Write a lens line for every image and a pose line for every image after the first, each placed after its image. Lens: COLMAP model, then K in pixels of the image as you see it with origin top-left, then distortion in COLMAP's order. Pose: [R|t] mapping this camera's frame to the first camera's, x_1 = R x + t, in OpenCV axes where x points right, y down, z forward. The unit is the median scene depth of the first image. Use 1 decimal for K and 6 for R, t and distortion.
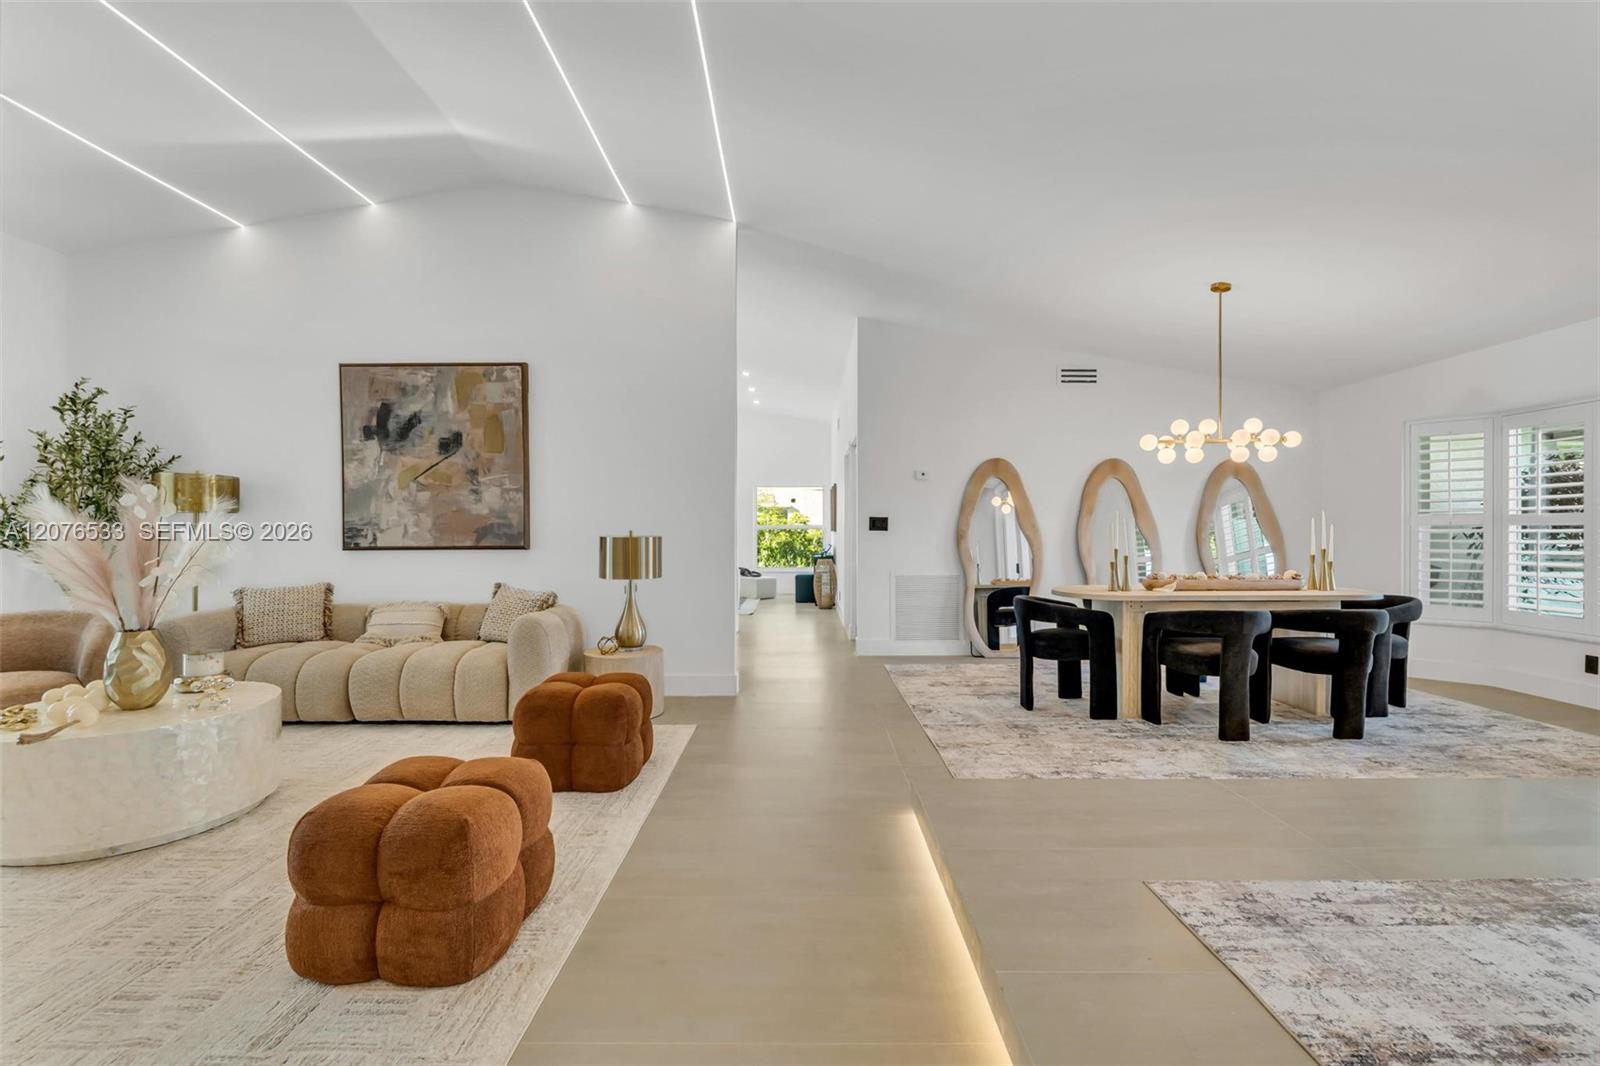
lens RADIAL K [[688.0, 0, 800.6], [0, 688.0, 532.9], [0, 0, 1]] dist [-0.001080, 0.000549]
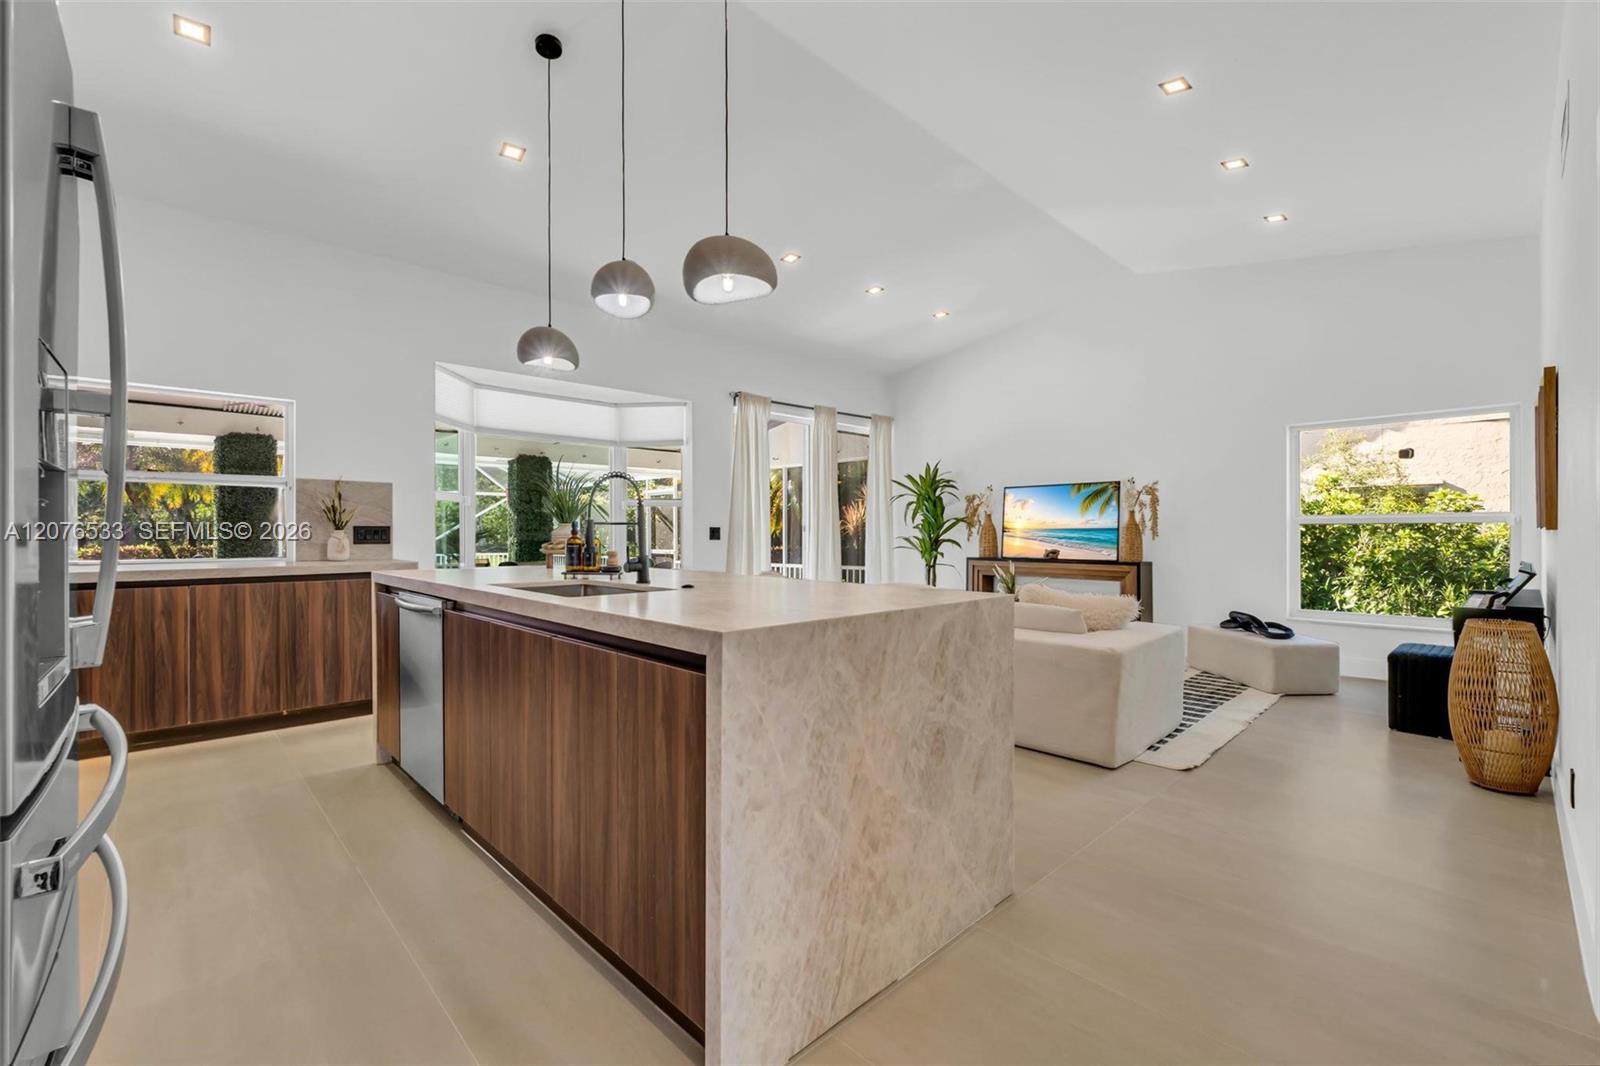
lens RADIAL K [[688.0, 0, 800.0], [0, 688.0, 529.1], [0, 0, 1]] dist [-0.001080, 0.000549]
pose [[0.703227, -0.003397, -0.710957, 0.025248], [0.000730, 0.999992, -0.004056, -0.000494], [0.710965, 0.002333, 0.703223, 0.432474]]
